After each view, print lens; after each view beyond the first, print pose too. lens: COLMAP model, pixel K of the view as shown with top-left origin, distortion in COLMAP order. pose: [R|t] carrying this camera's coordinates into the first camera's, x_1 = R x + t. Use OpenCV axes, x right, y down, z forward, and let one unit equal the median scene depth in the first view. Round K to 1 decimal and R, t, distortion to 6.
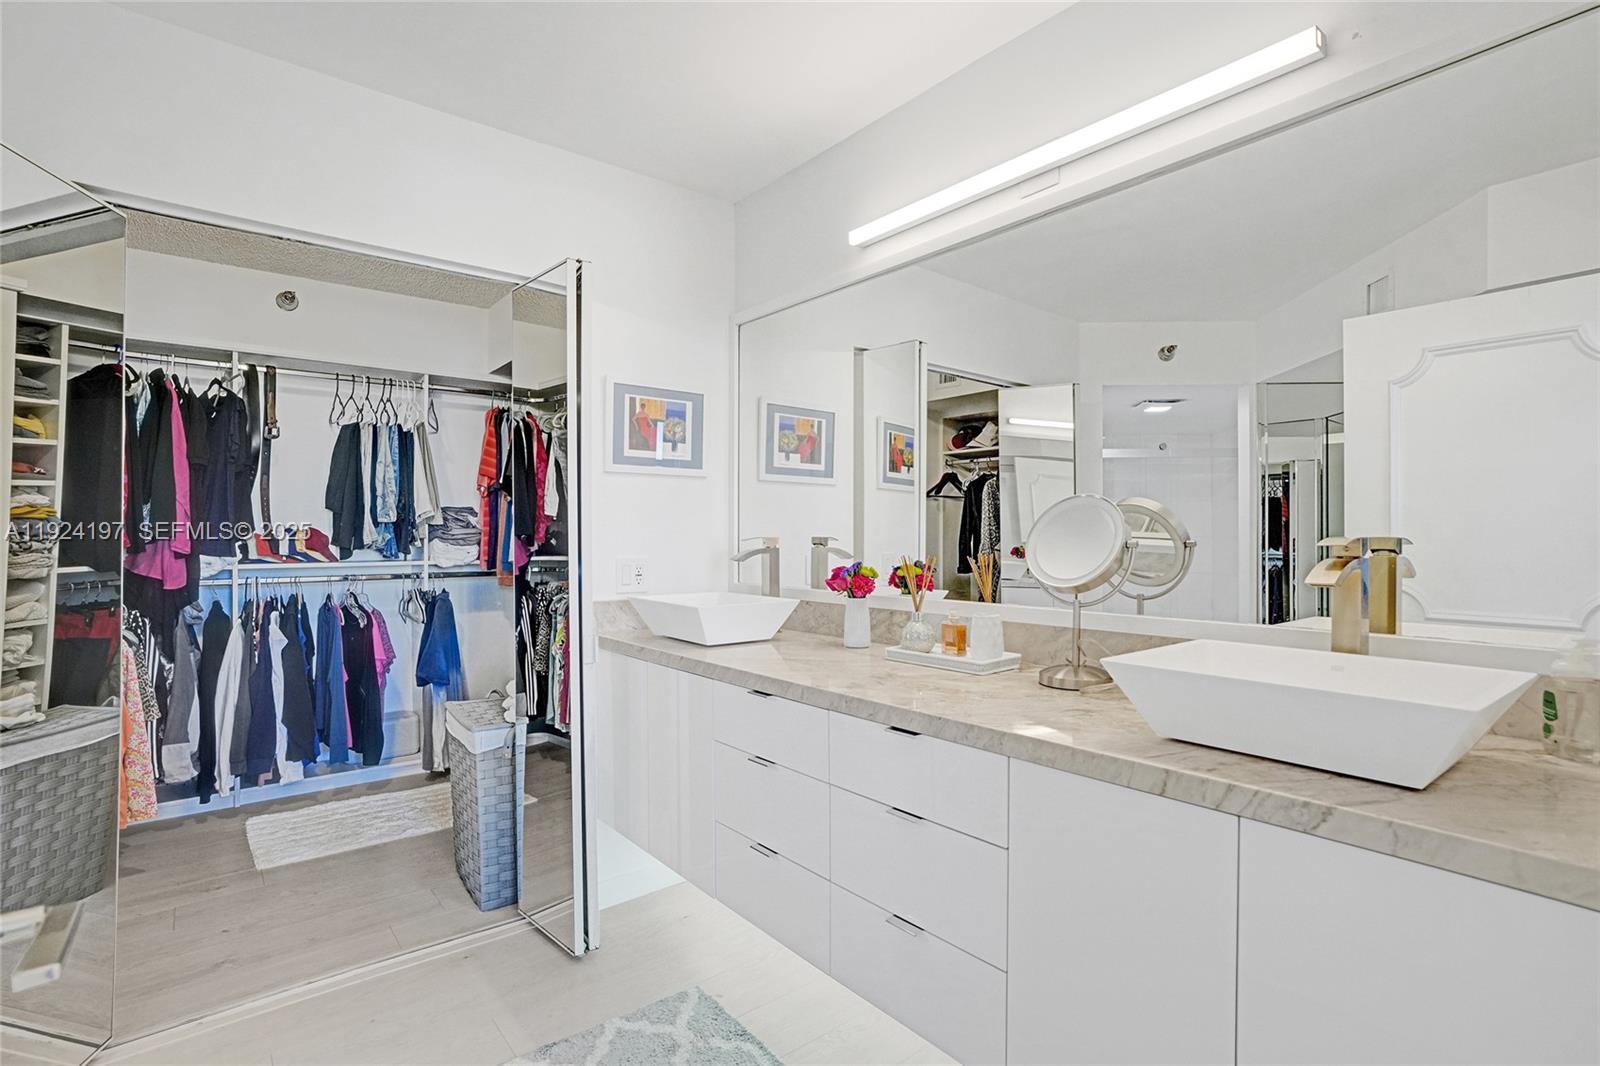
lens RADIAL K [[777.6, 0, 804.8], [0, 777.6, 532.2], [0, 0, 1]] dist [-0.039623, 0.015405]
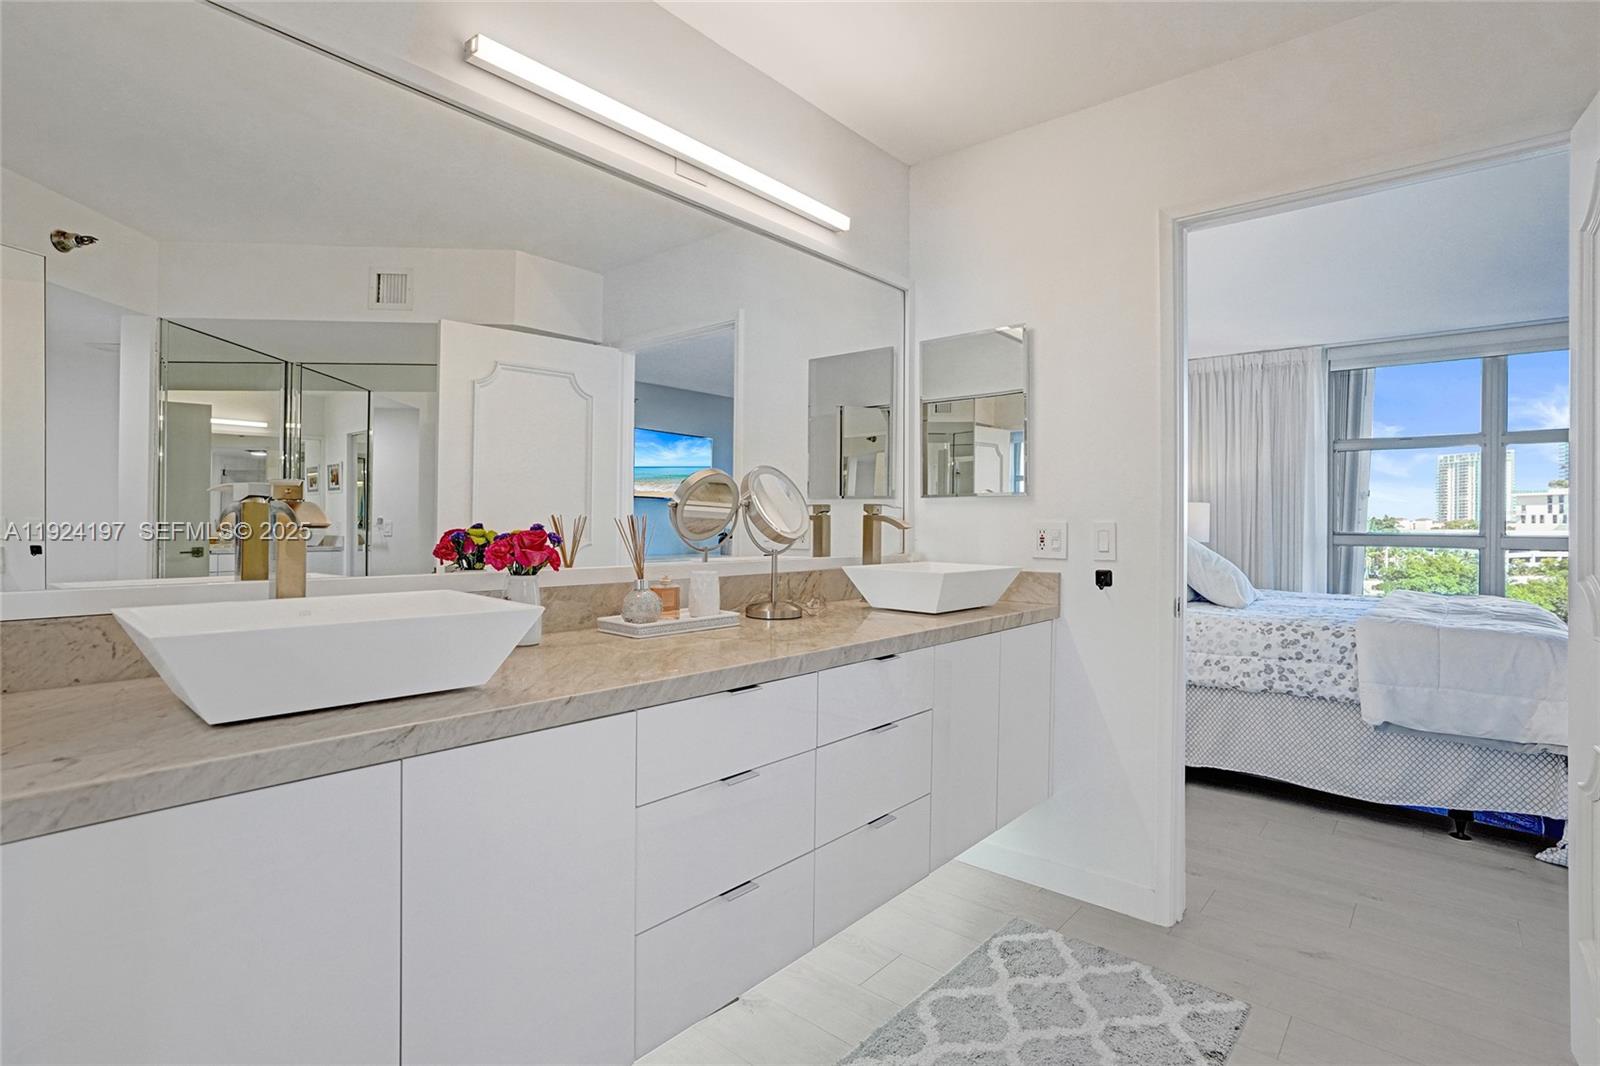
lens RADIAL K [[719.0, 0, 799.0], [0, 719.0, 528.8], [0, 0, 1]] dist [-0.037648, -0.000375]
pose [[-0.155799, -0.011013, 0.987727, -0.819686], [-0.023909, 0.999687, 0.007375, 0.046288], [-0.987499, -0.022467, -0.156013, 1.139521]]
